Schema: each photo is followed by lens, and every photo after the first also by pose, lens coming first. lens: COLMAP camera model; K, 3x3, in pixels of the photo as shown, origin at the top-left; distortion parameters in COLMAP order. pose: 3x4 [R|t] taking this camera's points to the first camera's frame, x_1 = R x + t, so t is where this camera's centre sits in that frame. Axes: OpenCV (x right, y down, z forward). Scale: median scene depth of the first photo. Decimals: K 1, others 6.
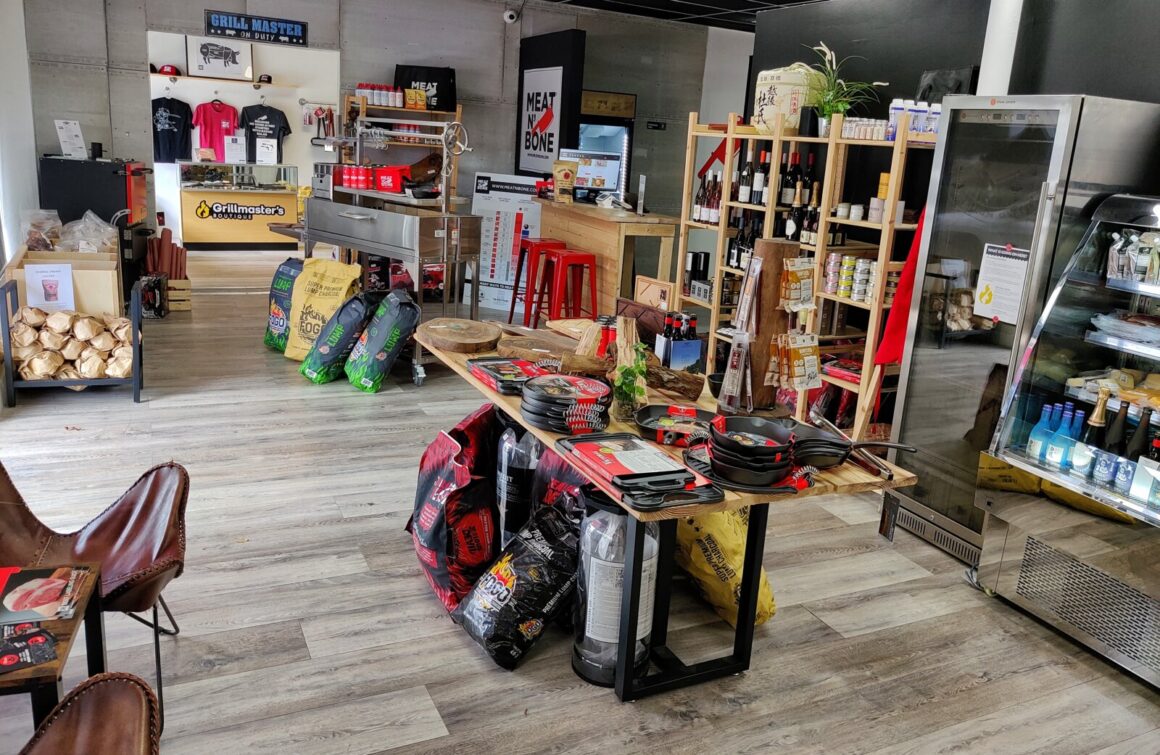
lens RADIAL K [[886.0, 0, 581.1], [0, 886.0, 375.7], [0, 0, 1]] dist [0.000969, 0.000058]
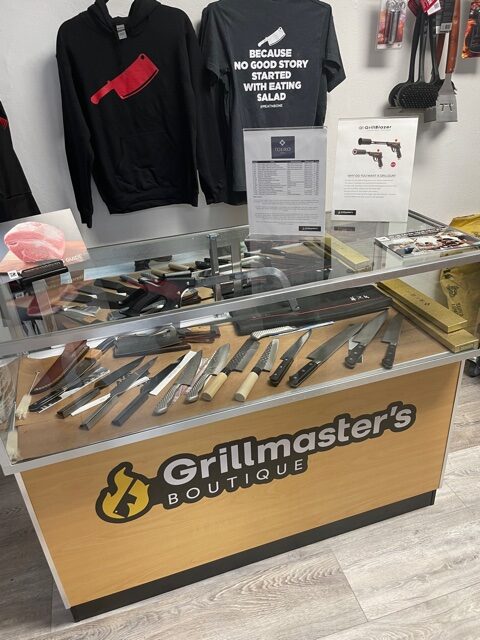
lens RADIAL K [[486.2, 0, 240.1], [0, 486.2, 320.2], [0, 0, 1]] dist [0.005091, 0.000937]
pose [[0.976371, -0.029239, -0.214112, -0.364352], [0.079622, 0.969773, 0.230651, -0.256893], [0.200896, -0.242249, 0.949187, 0.886513]]
